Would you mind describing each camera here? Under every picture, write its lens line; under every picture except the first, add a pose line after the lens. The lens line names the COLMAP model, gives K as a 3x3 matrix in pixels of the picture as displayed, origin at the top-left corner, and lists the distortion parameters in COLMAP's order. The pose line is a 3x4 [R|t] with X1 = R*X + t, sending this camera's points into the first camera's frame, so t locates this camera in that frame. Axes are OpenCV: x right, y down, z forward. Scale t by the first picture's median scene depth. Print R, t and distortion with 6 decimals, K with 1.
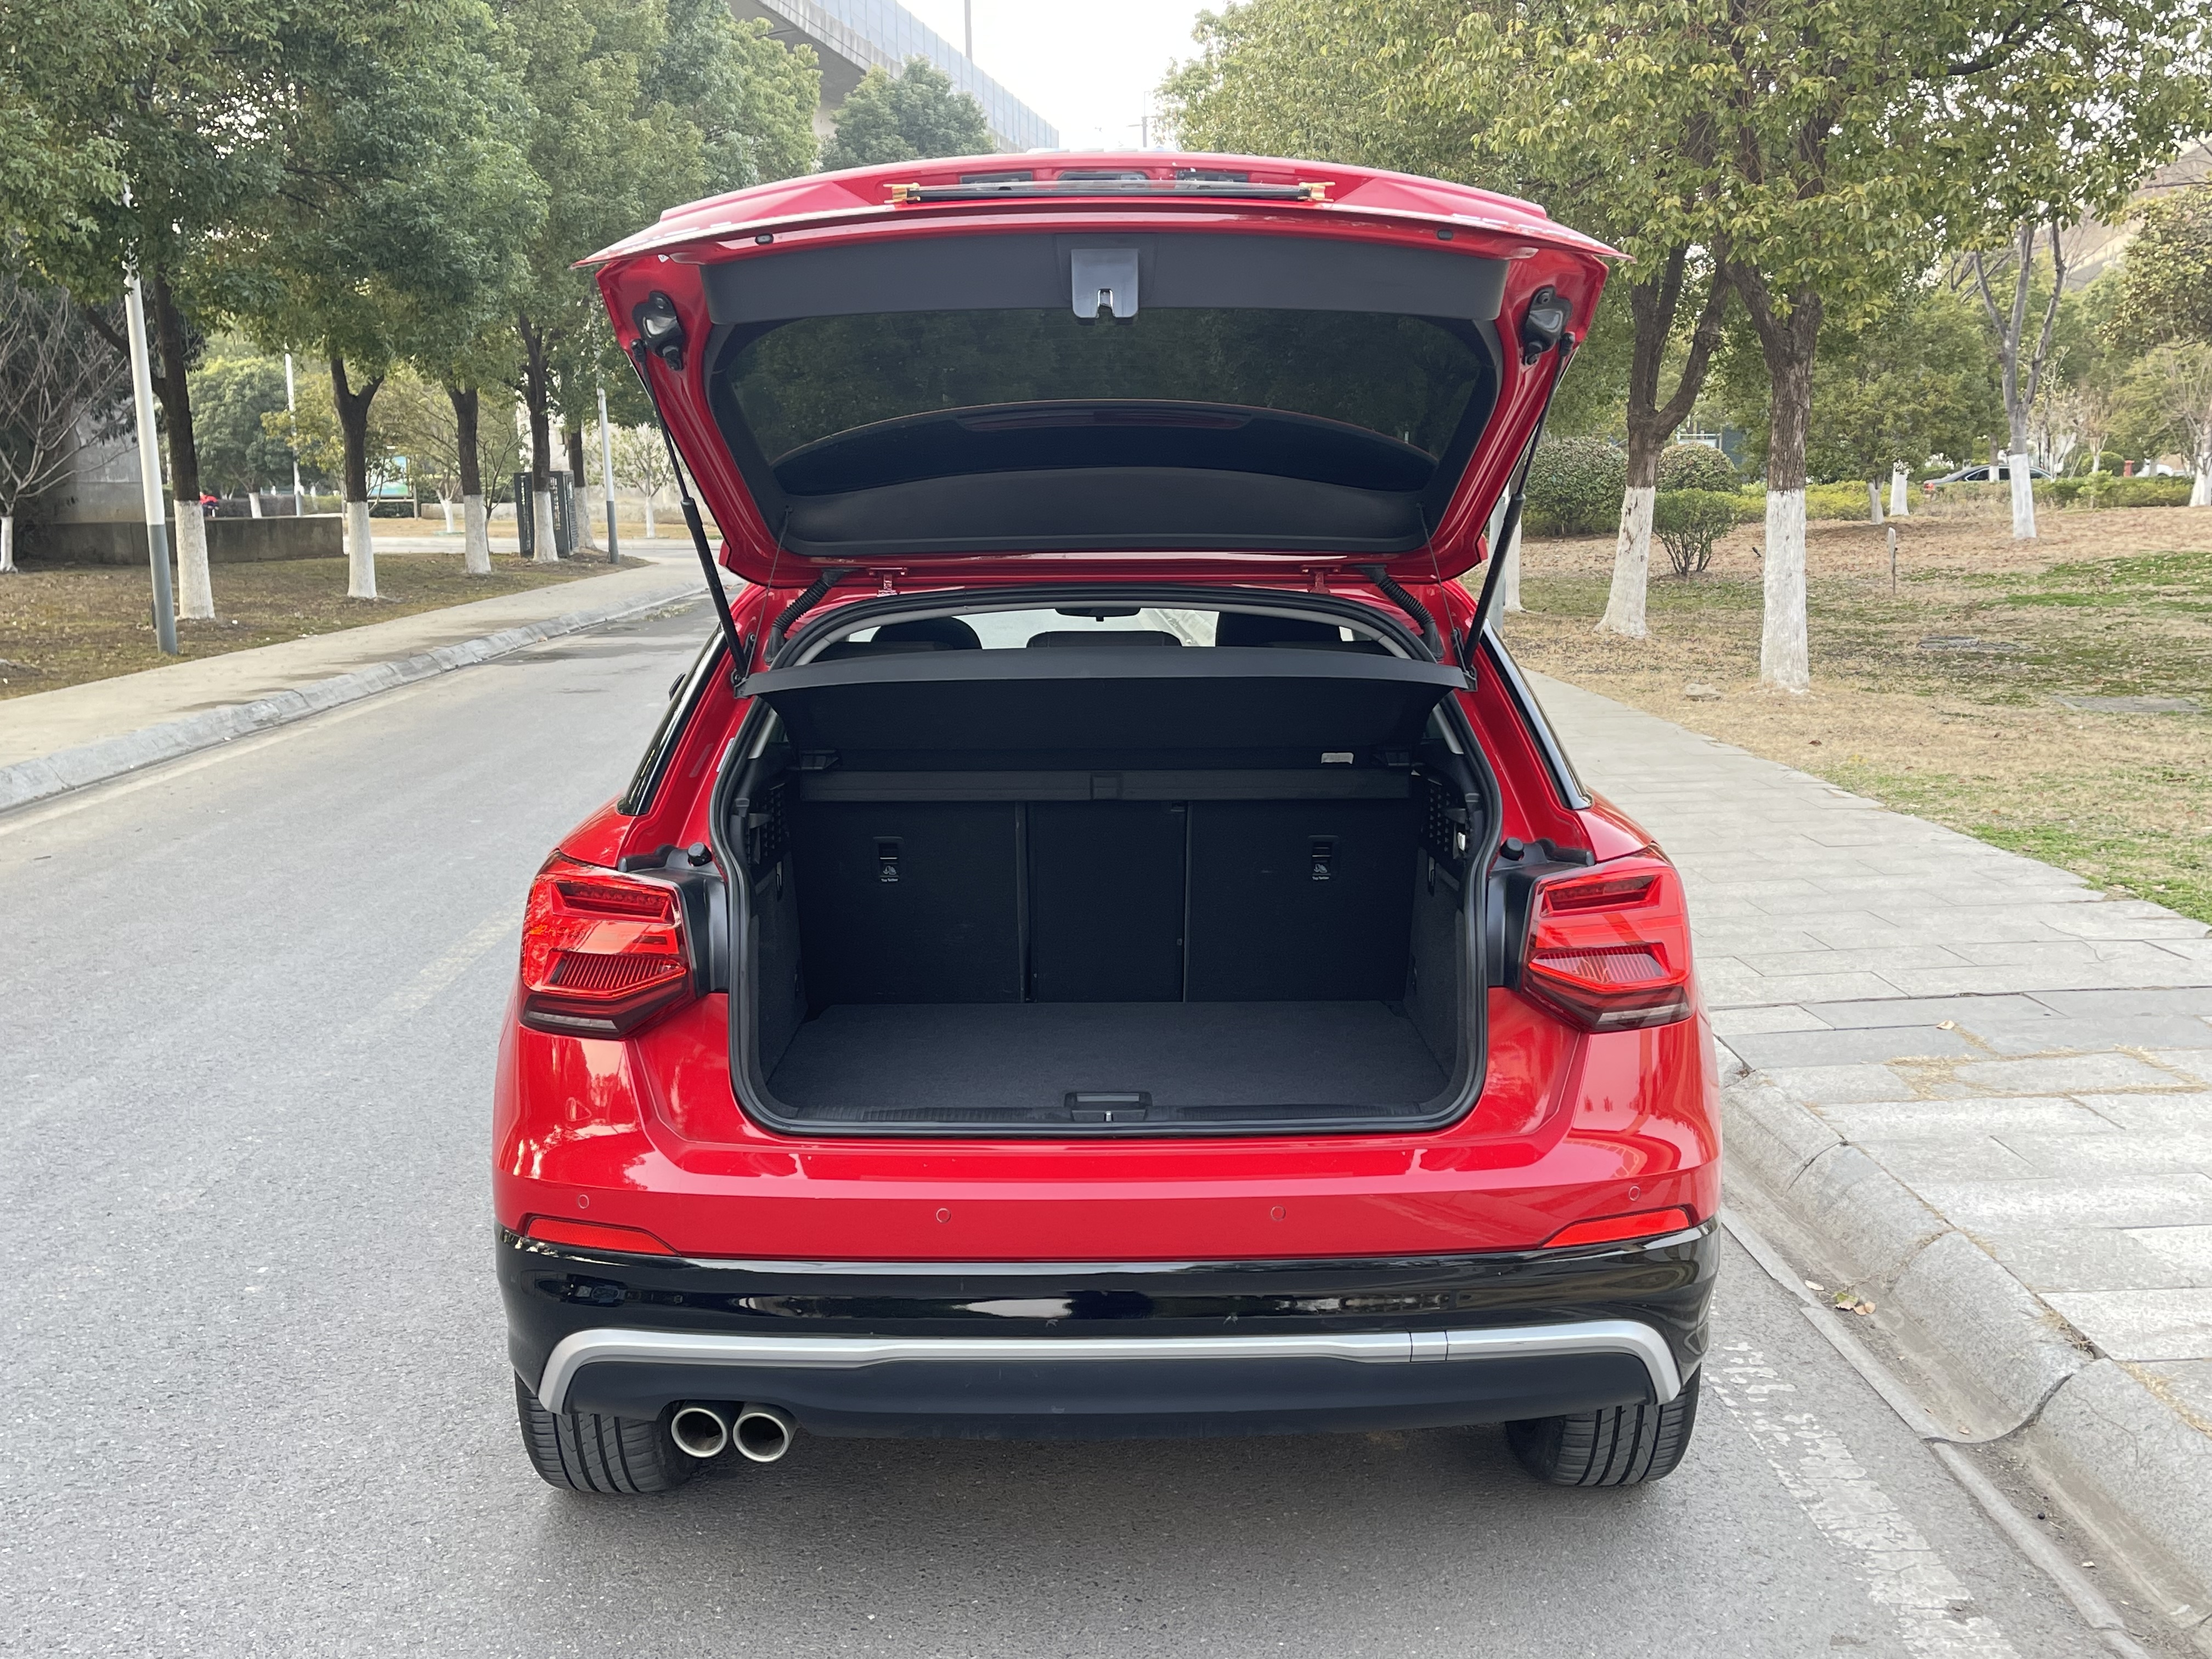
lens RADIAL K [[2242.7, 0, 1109.3], [0, 2242.7, 844.2], [0, 0, 1]] dist [0.049560, 0.000000]
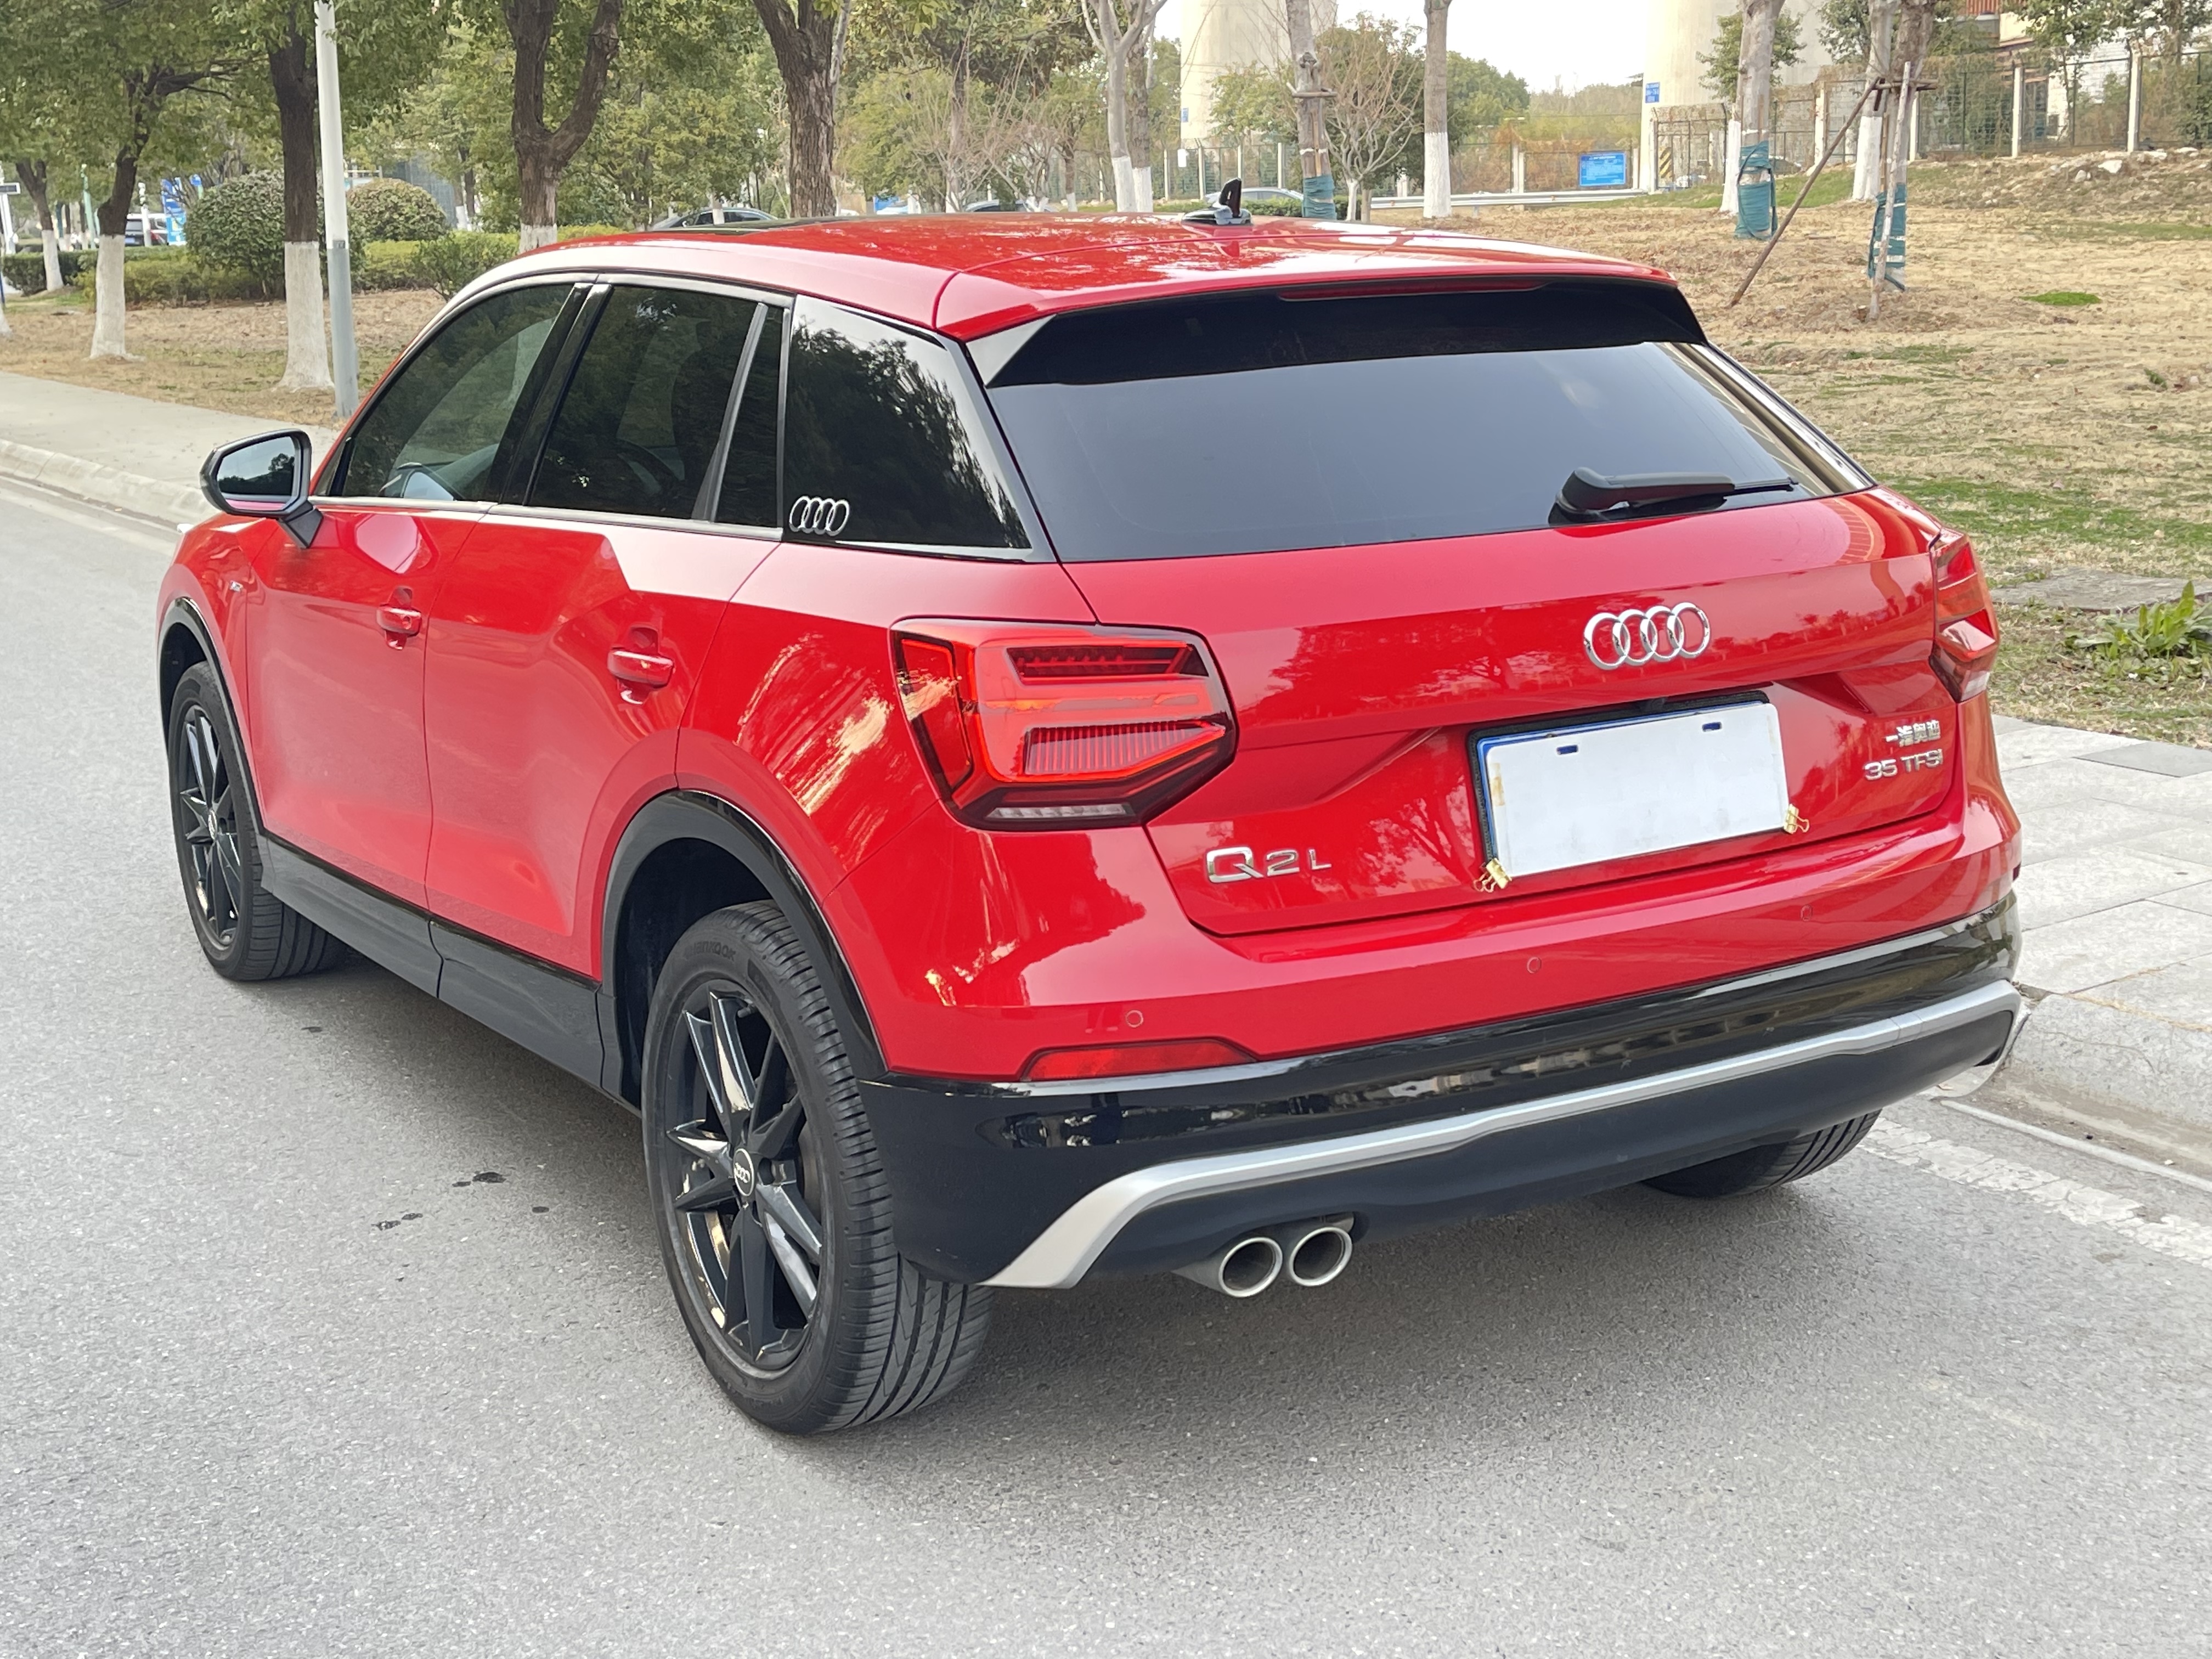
lens RADIAL K [[2753.8, 0, 1111.7], [0, 2753.8, 834.2], [0, 0, 1]] dist [0.045689, 0.000000]
pose [[0.864094, -0.122882, 0.488100, -0.217392], [0.096100, 0.992179, 0.079658, 0.002491], [-0.494071, -0.021925, 0.869145, 0.035312]]
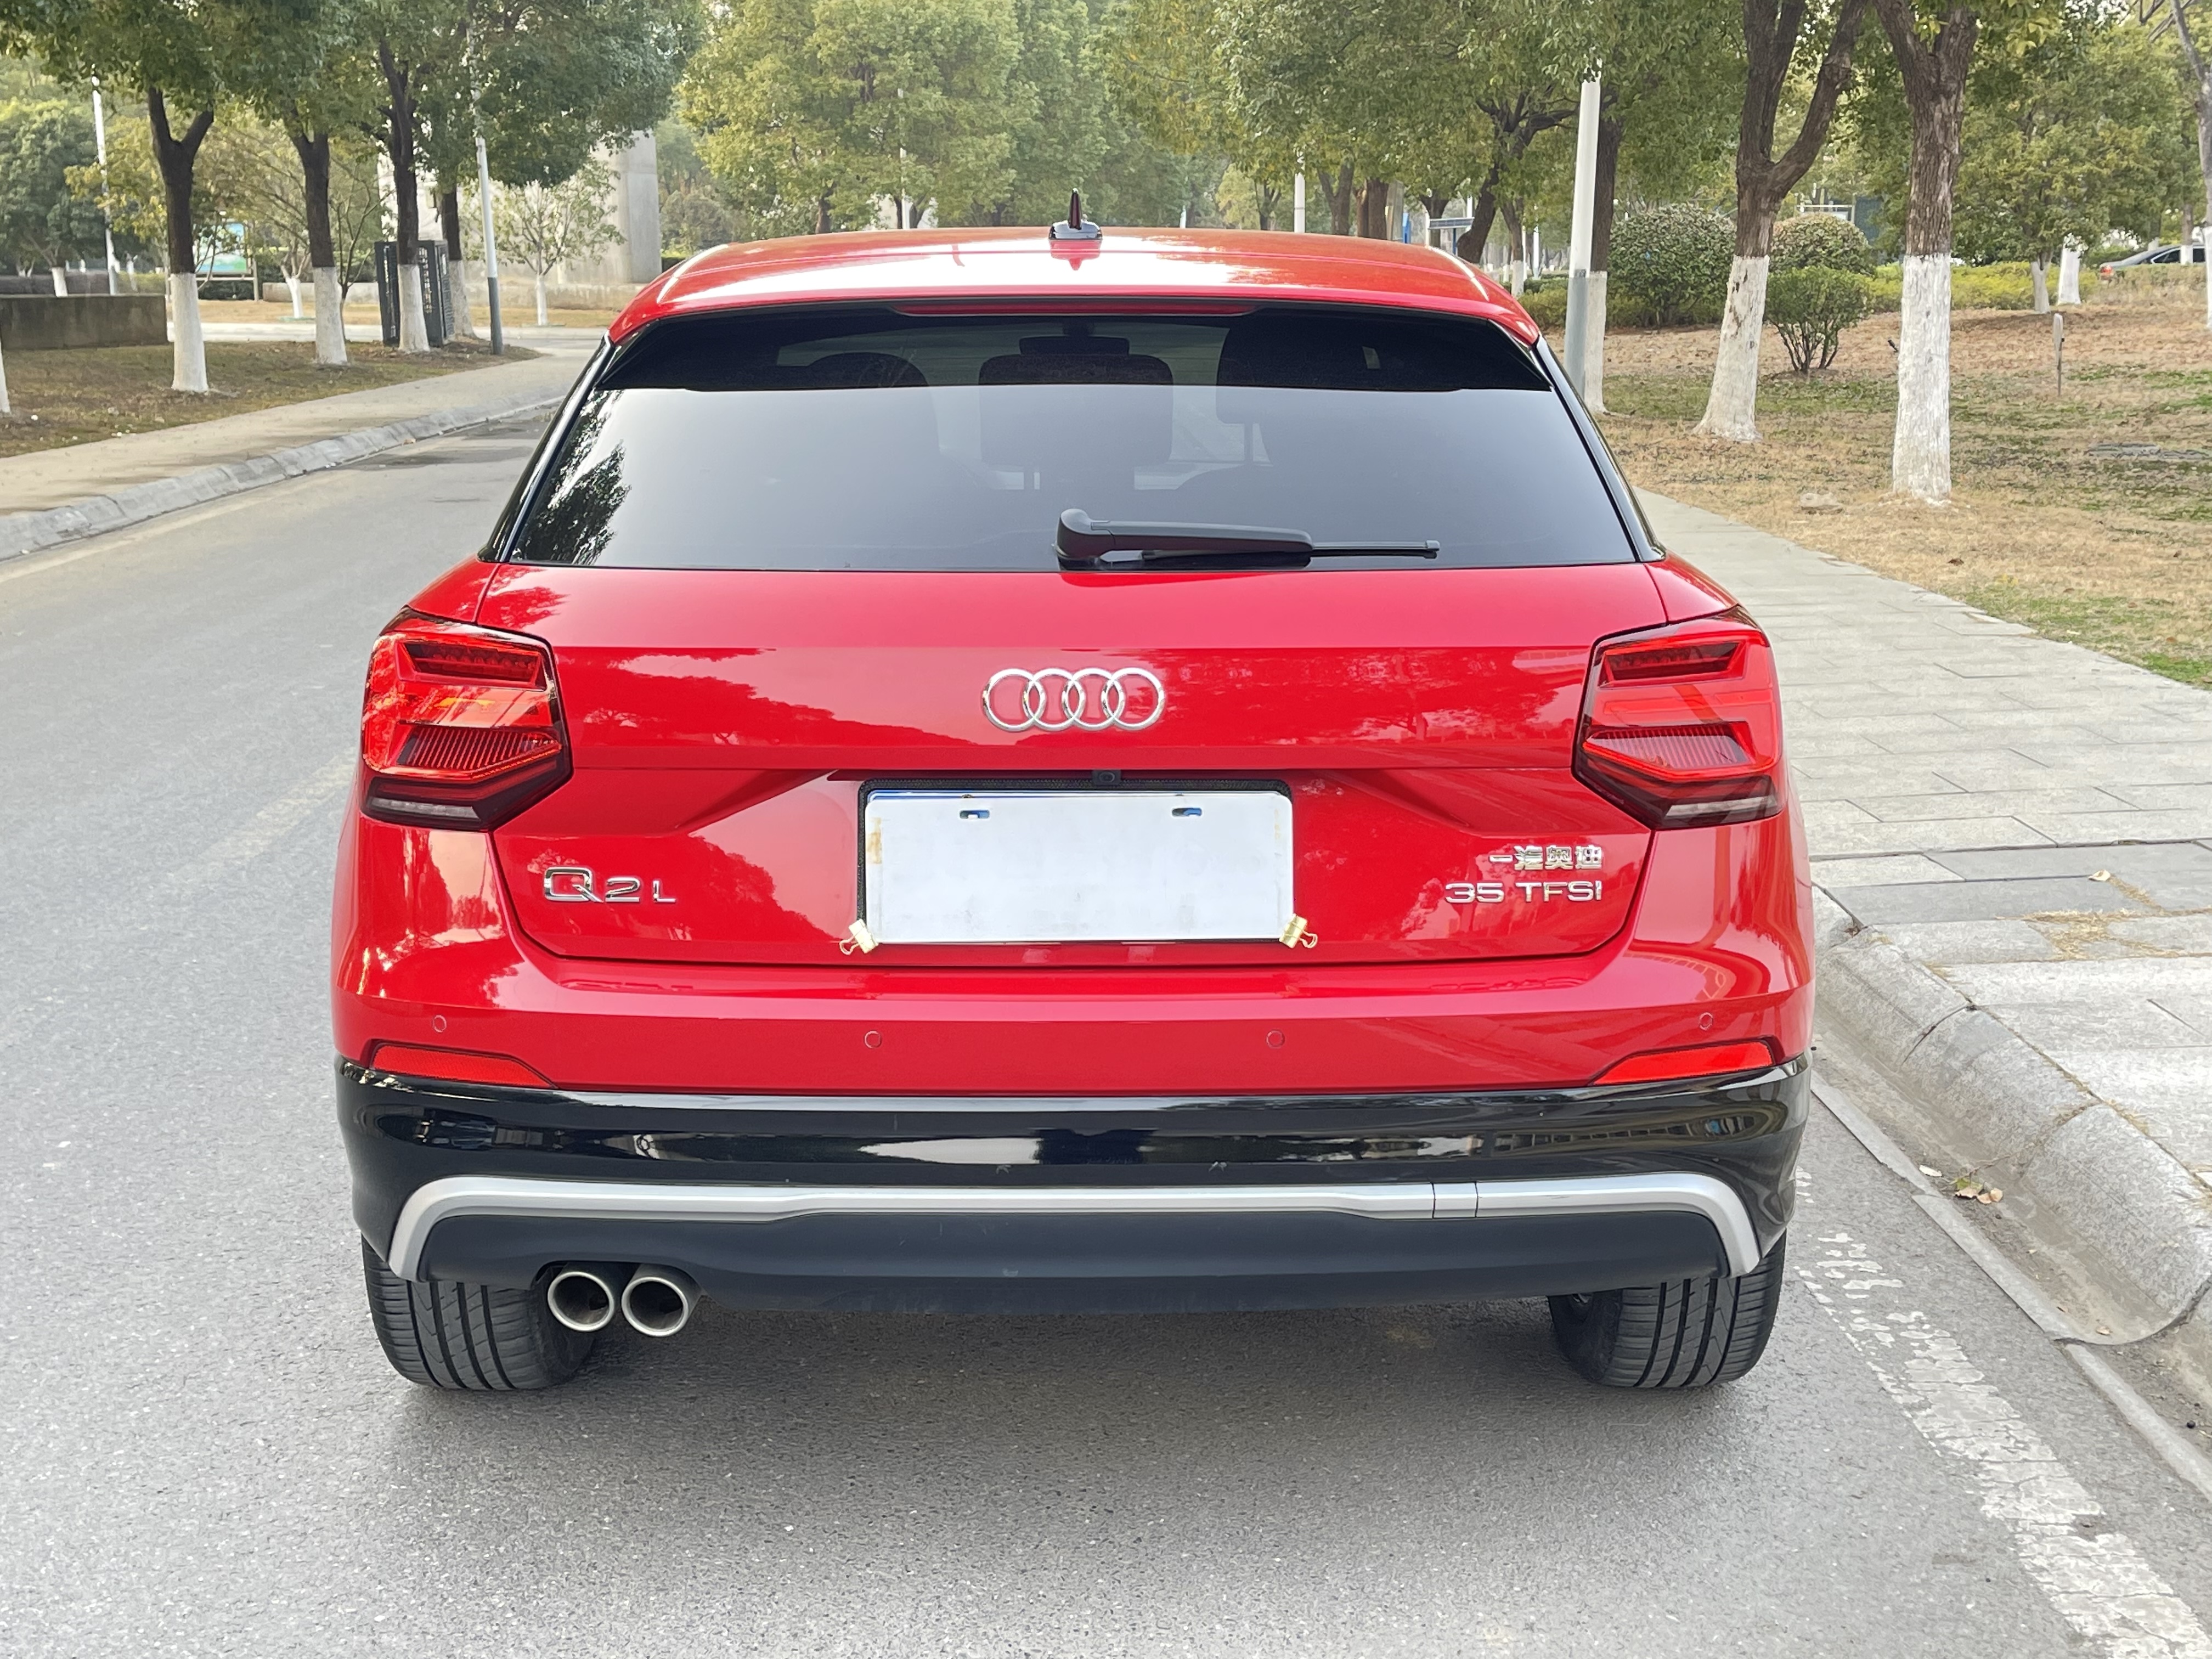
lens RADIAL K [[2721.6, 0, 1101.7], [0, 2721.6, 823.5], [0, 0, 1]] dist [0.047274, 0.000000]
pose [[0.999982, 0.006014, 0.000179, 0.002837], [-0.006016, 0.999062, 0.042894, 0.012042], [0.000079, -0.042894, 0.999080, -0.000425]]
